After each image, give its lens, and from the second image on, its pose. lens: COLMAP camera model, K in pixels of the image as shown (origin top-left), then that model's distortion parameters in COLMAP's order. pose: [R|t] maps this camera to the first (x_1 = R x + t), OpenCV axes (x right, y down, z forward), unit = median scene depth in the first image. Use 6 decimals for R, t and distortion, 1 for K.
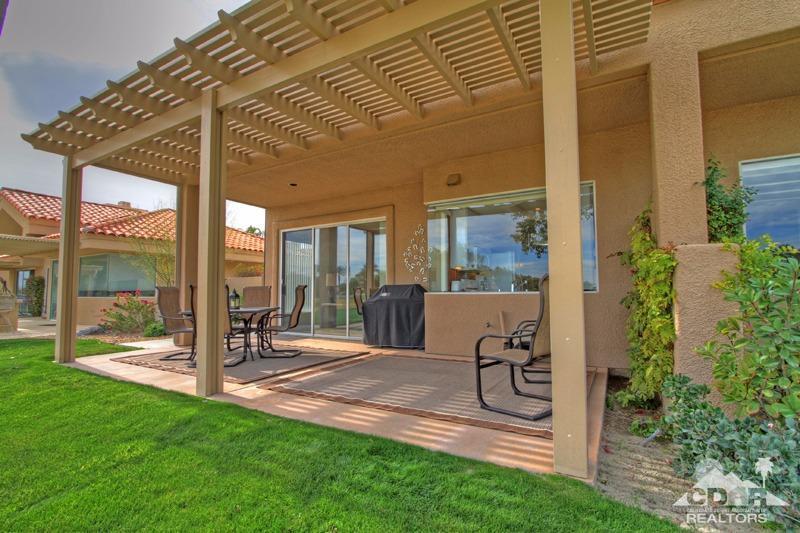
lens RADIAL K [[378.4, 0, 398.8], [0, 378.4, 281.1], [0, 0, 1]] dist [0.002080, 0.000193]
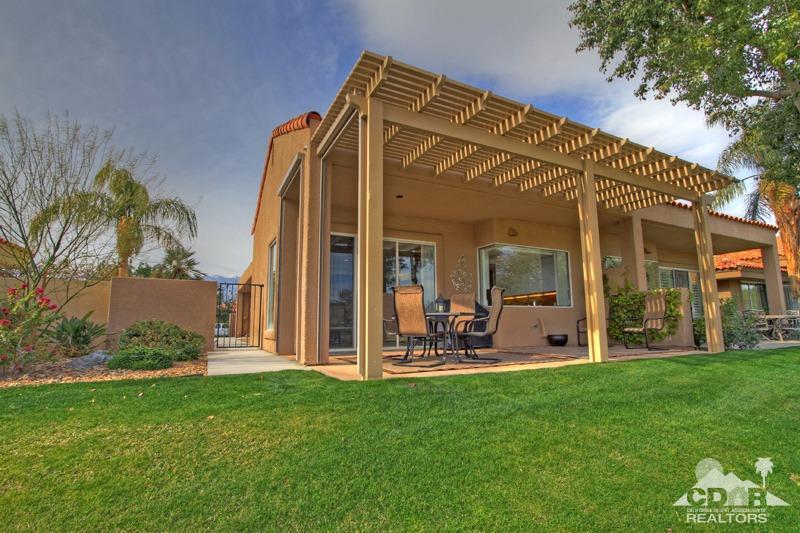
lens RADIAL K [[383.8, 0, 405.7], [0, 383.8, 275.8], [0, 0, 1]] dist [-0.030109, 0.000285]
pose [[0.542890, 0.112026, 0.832298, -1.351008], [-0.015958, 0.992260, -0.123147, 0.106416], [-0.839652, 0.053574, 0.540476, 0.523655]]
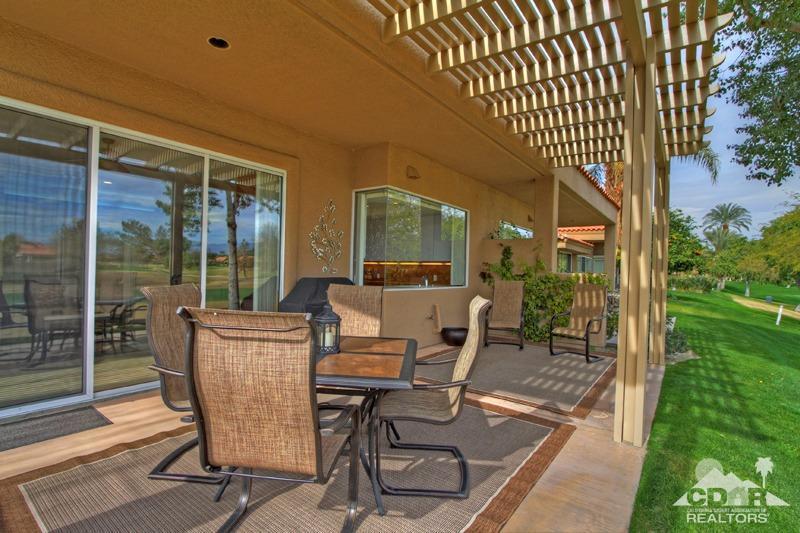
lens RADIAL K [[383.8, 0, 405.7], [0, 383.8, 275.8], [0, 0, 1]] dist [-0.030109, 0.000285]
pose [[0.104653, -0.002369, 0.994506, -0.822469], [-0.053550, 0.998533, 0.008014, -0.009040], [-0.993066, -0.054094, 0.104373, 0.887336]]
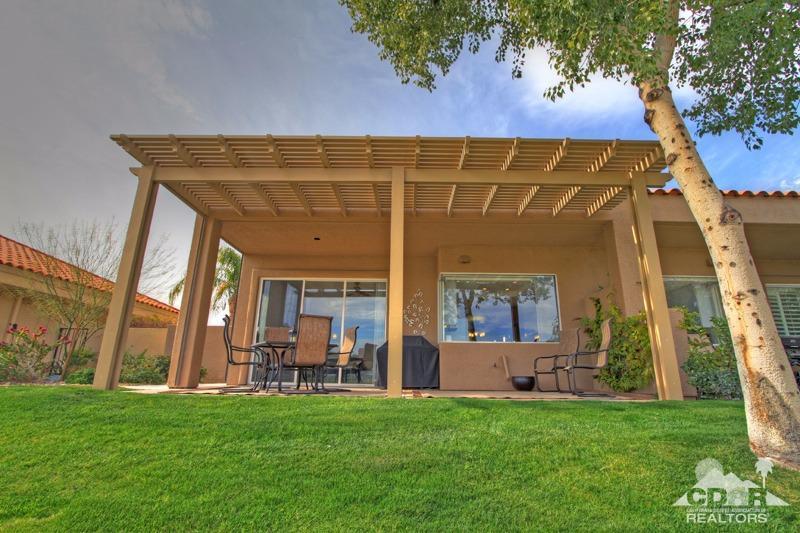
lens RADIAL K [[383.8, 0, 405.7], [0, 383.8, 275.8], [0, 0, 1]] dist [-0.030109, 0.000285]
pose [[0.864942, 0.150556, 0.478756, -0.703706], [-0.032769, 0.968849, -0.245474, 0.144283], [-0.500800, 0.196633, 0.842932, -0.074071]]
